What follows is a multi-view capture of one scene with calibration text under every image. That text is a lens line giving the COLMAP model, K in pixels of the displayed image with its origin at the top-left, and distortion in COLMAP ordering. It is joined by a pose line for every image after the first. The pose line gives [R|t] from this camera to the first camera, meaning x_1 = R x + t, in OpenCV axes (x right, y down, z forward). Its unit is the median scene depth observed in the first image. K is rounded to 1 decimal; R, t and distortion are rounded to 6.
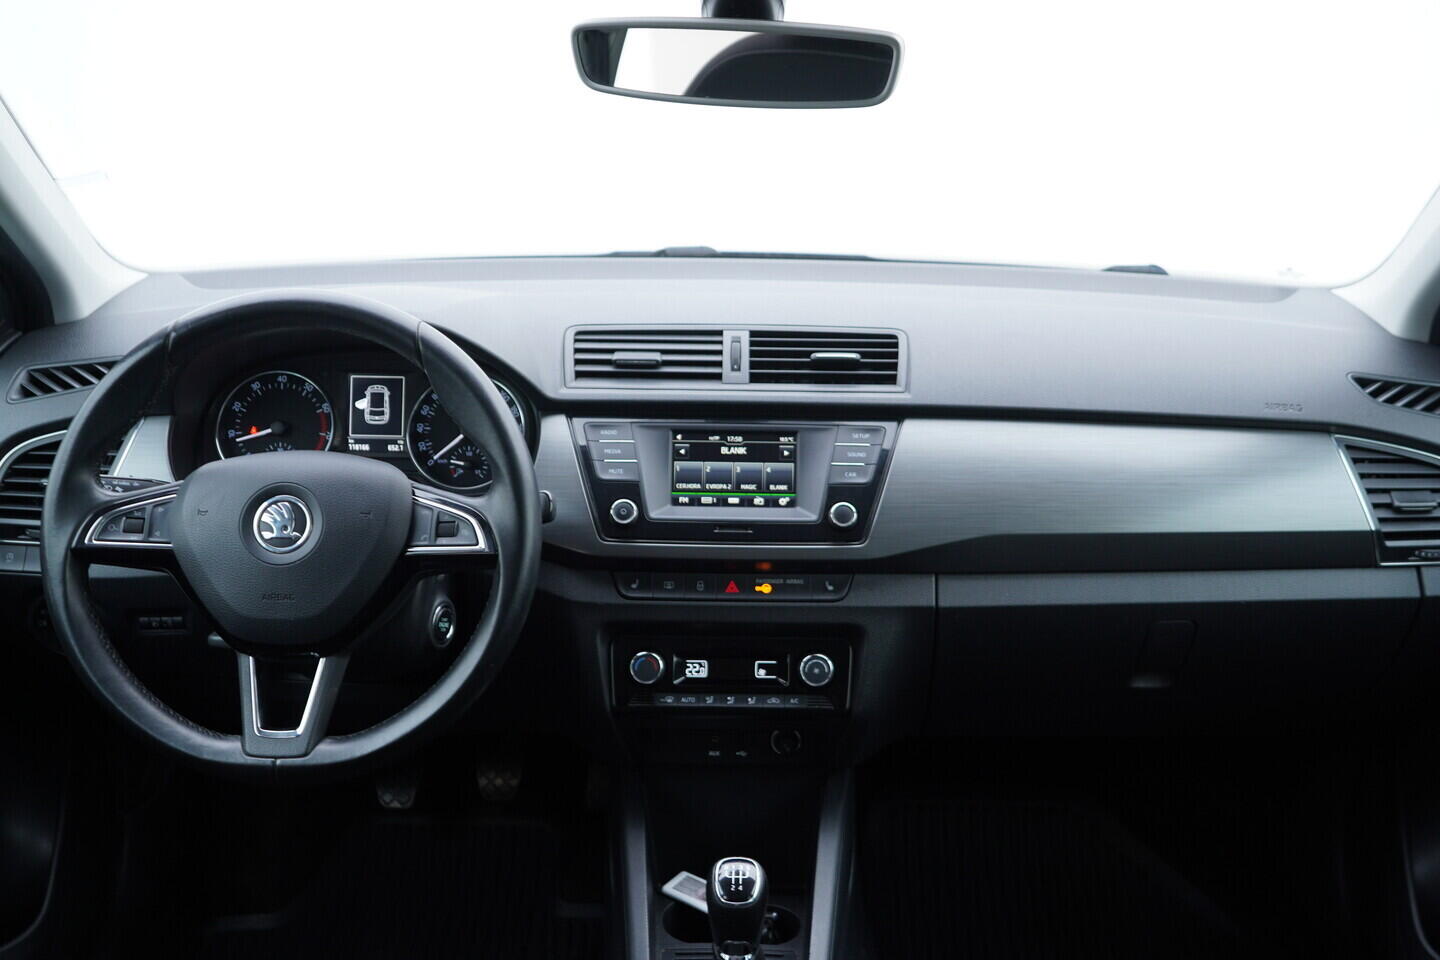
lens RADIAL K [[1465.4, 0, 720.0], [0, 1465.4, 480.0], [0, 0, 1]] dist [-0.008553, 0.032116]
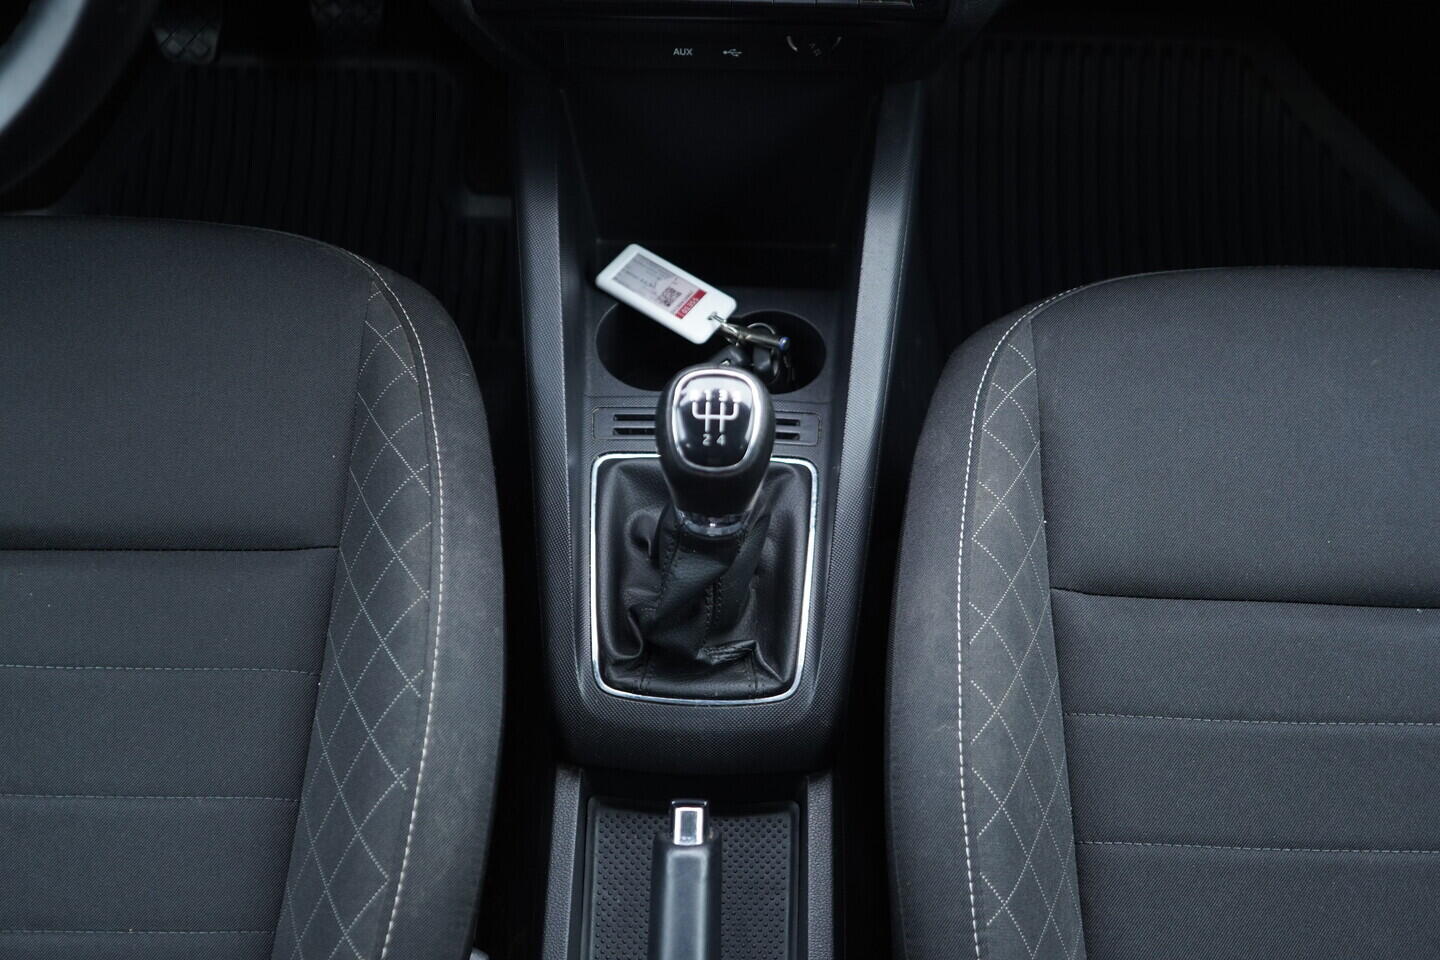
lens RADIAL K [[1465.4, 0, 720.0], [0, 1465.4, 480.0], [0, 0, 1]] dist [-0.008553, 0.032116]
pose [[0.999973, 0.006943, 0.002211, 0.010912], [-0.006838, 0.789381, 0.613865, -0.025761], [0.002517, -0.613864, 0.789408, 0.507162]]
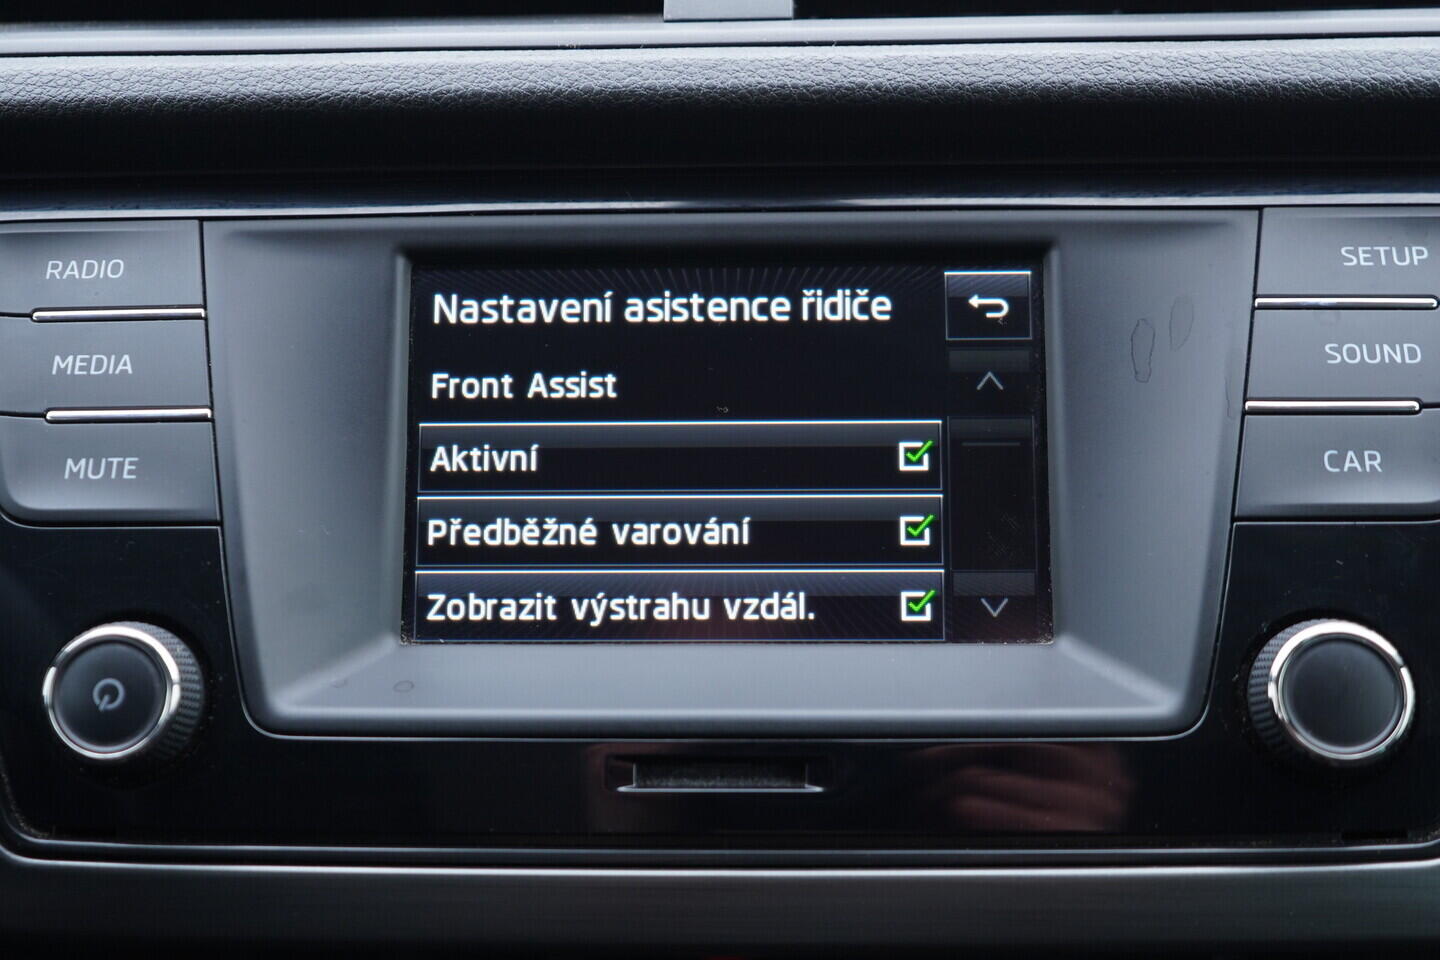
lens RADIAL K [[1613.8, 0, 727.7], [0, 1613.8, 482.9], [0, 0, 1]] dist [-0.004084, 0.018687]
pose [[0.999480, -0.019457, -0.025719, 0.015395], [0.020430, 0.999064, 0.038129, -0.010402], [0.024953, -0.038634, 0.998942, 0.785748]]
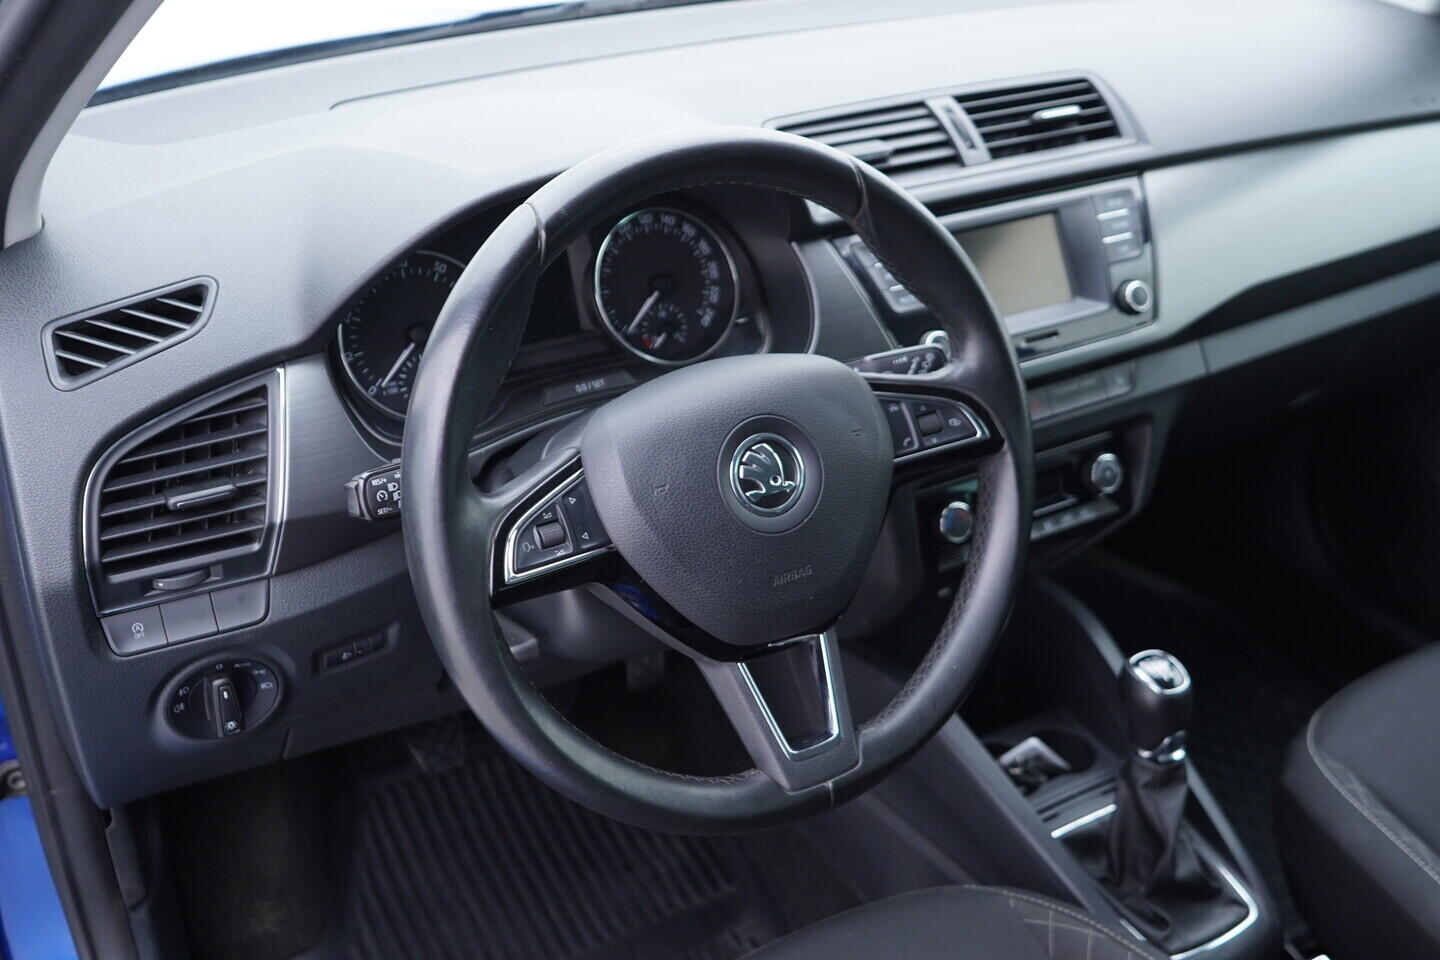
lens RADIAL K [[1465.4, 0, 720.0], [0, 1465.4, 480.0], [0, 0, 1]] dist [-0.008553, 0.032116]
pose [[0.854811, -0.258024, 0.450246, -0.538061], [0.167850, 0.958463, 0.230599, -0.111365], [-0.491044, -0.121545, 0.862614, 0.344873]]
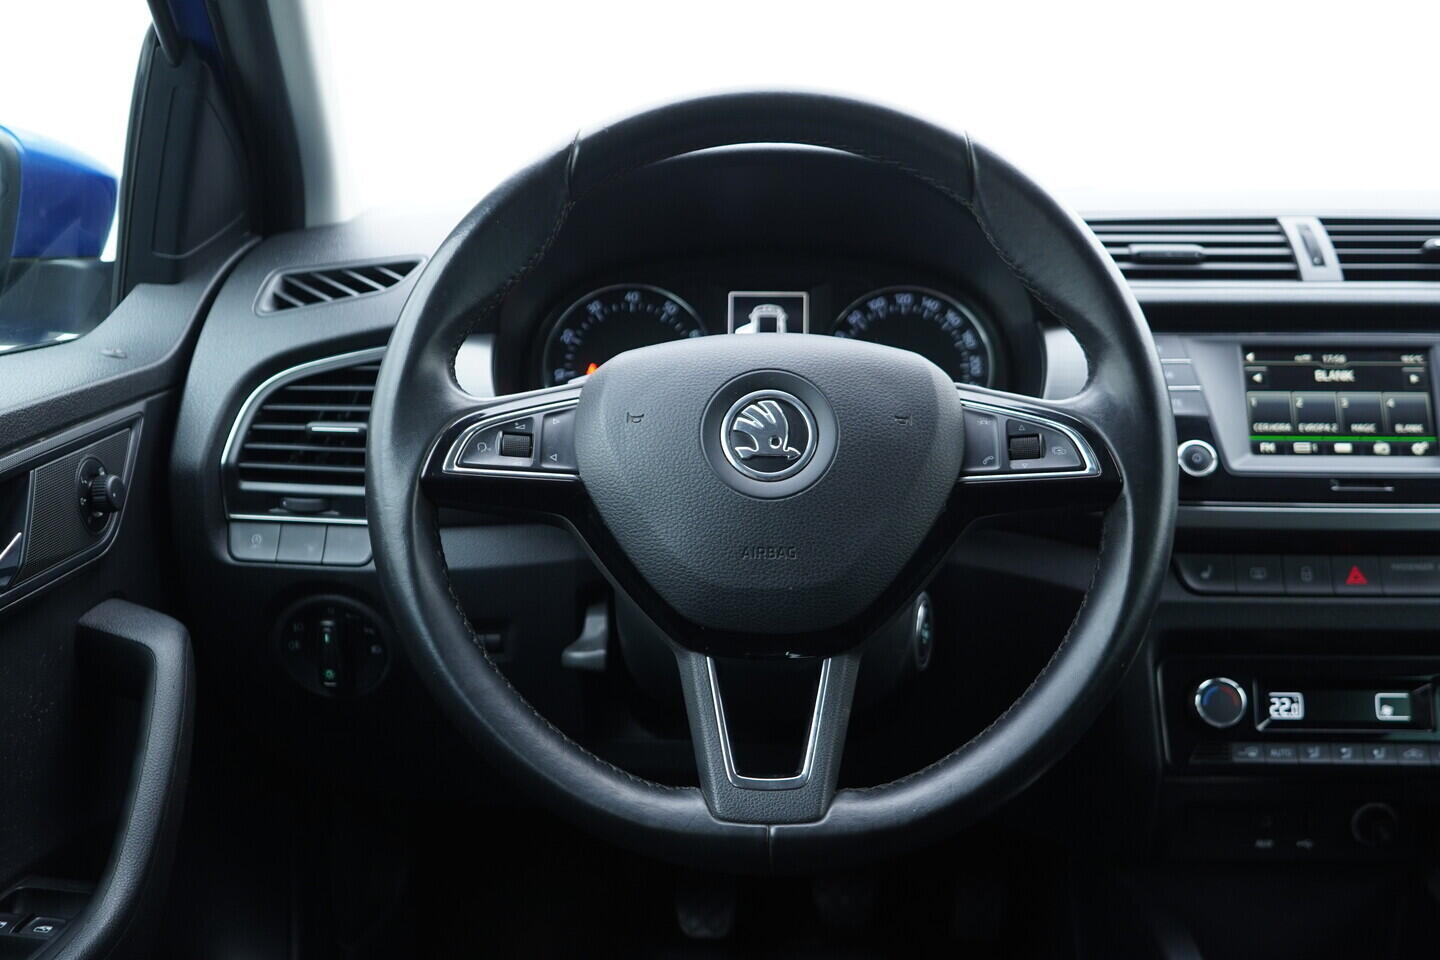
lens RADIAL K [[1465.4, 0, 720.0], [0, 1465.4, 480.0], [0, 0, 1]] dist [-0.008553, 0.032116]
pose [[0.999912, -0.006942, -0.011344, -0.265820], [0.005758, 0.994844, -0.101253, 0.094176], [0.011988, 0.101179, 0.994796, 0.335507]]
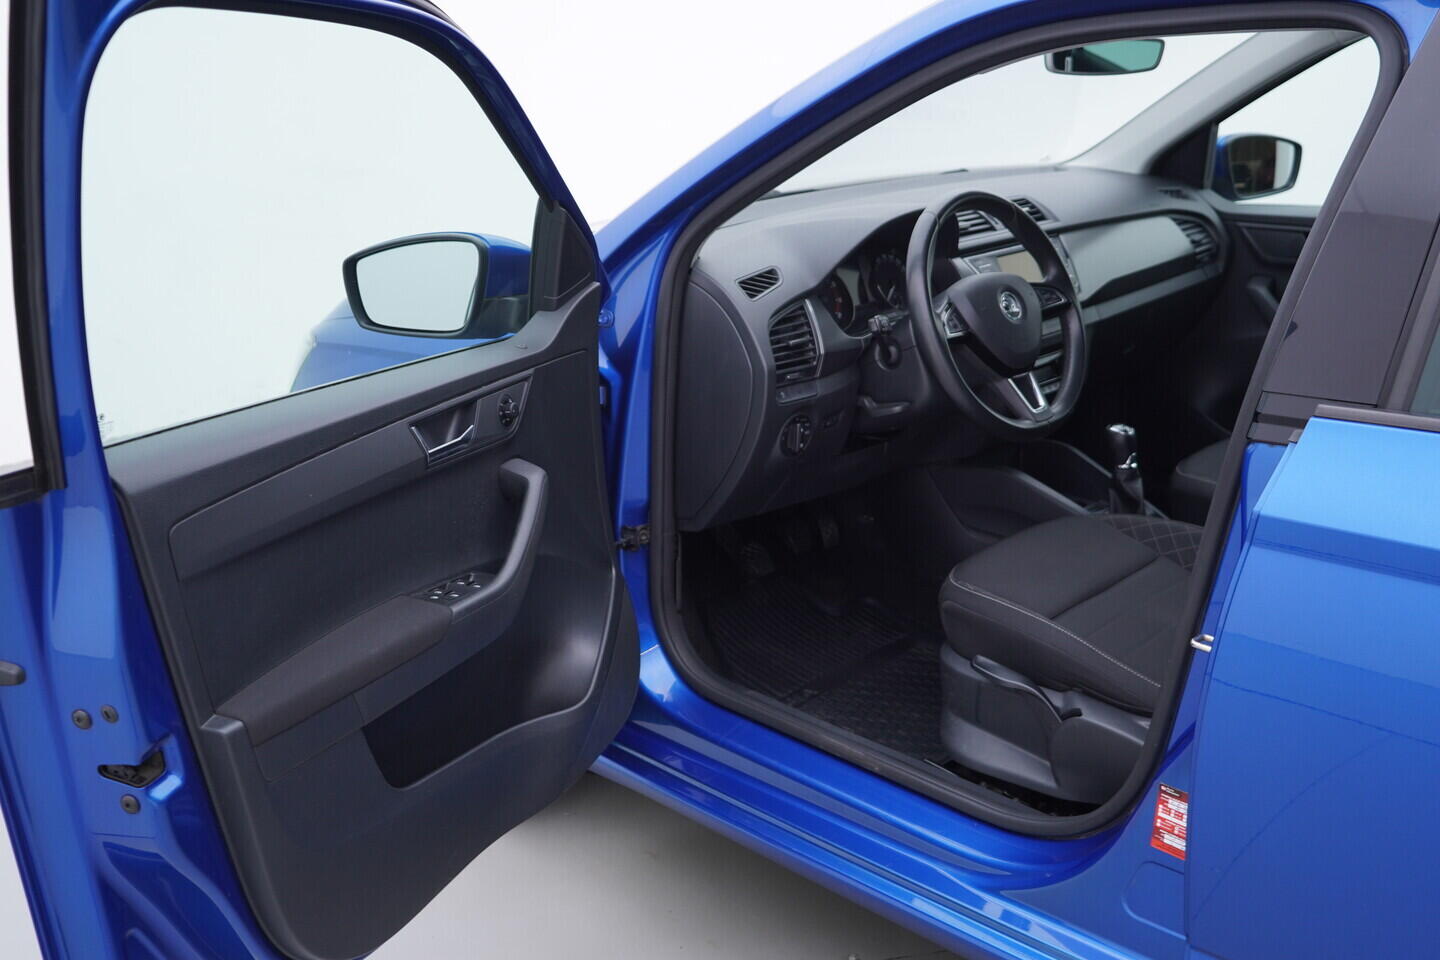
lens RADIAL K [[1465.4, 0, 720.0], [0, 1465.4, 480.0], [0, 0, 1]] dist [-0.008553, 0.032116]
pose [[0.690976, -0.249236, 0.678552, -1.636215], [0.266273, 0.960436, 0.081625, -0.006218], [-0.672049, 0.124279, 0.730003, -0.103004]]
